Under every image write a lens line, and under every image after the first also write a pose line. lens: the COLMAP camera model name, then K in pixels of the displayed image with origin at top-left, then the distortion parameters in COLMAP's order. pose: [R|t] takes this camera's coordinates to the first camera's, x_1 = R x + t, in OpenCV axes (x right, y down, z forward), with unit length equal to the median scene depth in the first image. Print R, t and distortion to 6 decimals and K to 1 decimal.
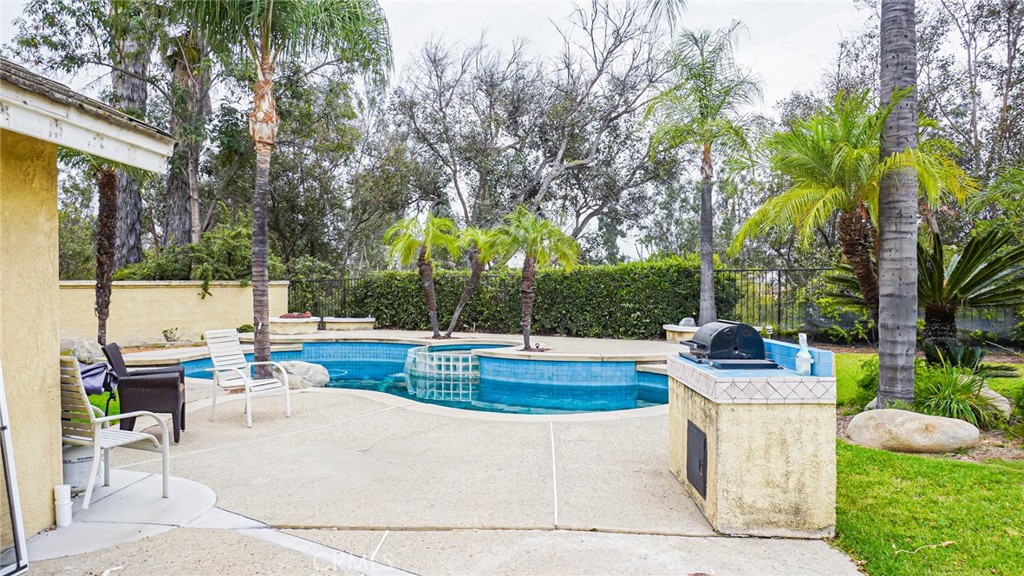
lens RADIAL K [[745.3, 0, 512.0], [0, 745.3, 288.0], [0, 0, 1]] dist [-0.009685, -0.002911]
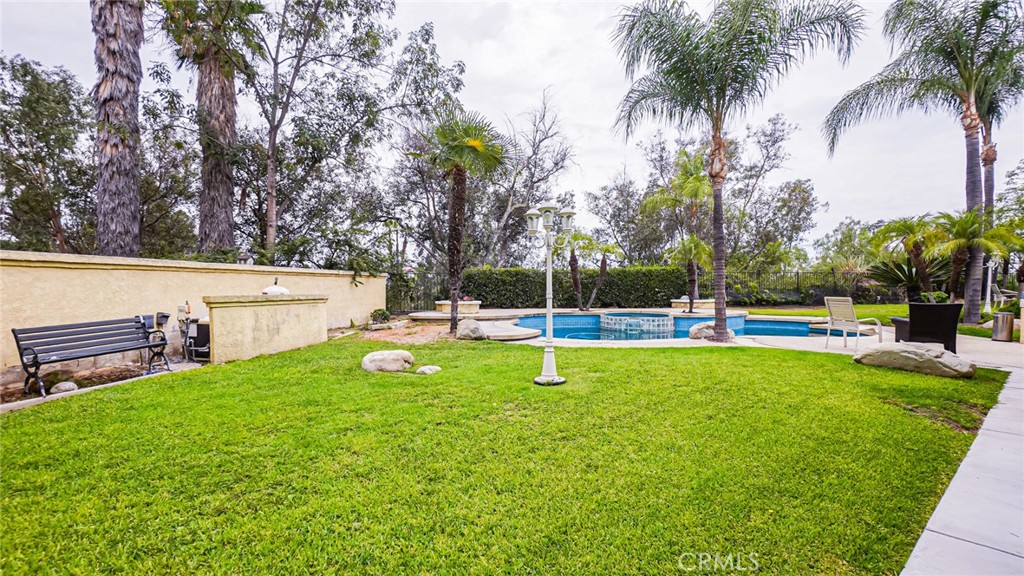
lens RADIAL K [[451.1, 0, 512.0], [0, 451.1, 288.0], [0, 0, 1]] dist [0.000774, 0.000021]
pose [[0.747614, -0.000198, 0.664134, -0.699916], [0.001440, 0.999998, -0.001323, 0.017190], [-0.664132, 0.001945, 0.747613, 0.331139]]
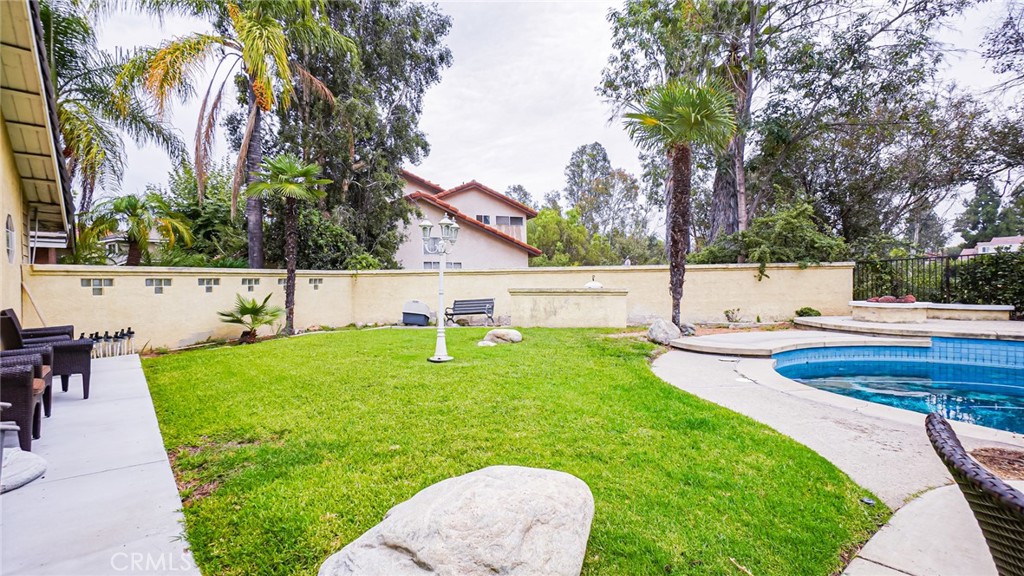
lens RADIAL K [[451.1, 0, 512.0], [0, 451.1, 288.0], [0, 0, 1]] dist [0.000774, 0.000021]
pose [[0.696444, 0.006513, -0.717582, -0.211533], [0.005442, 0.999882, 0.014356, 0.013904], [0.717591, -0.013903, 0.696326, 0.330090]]
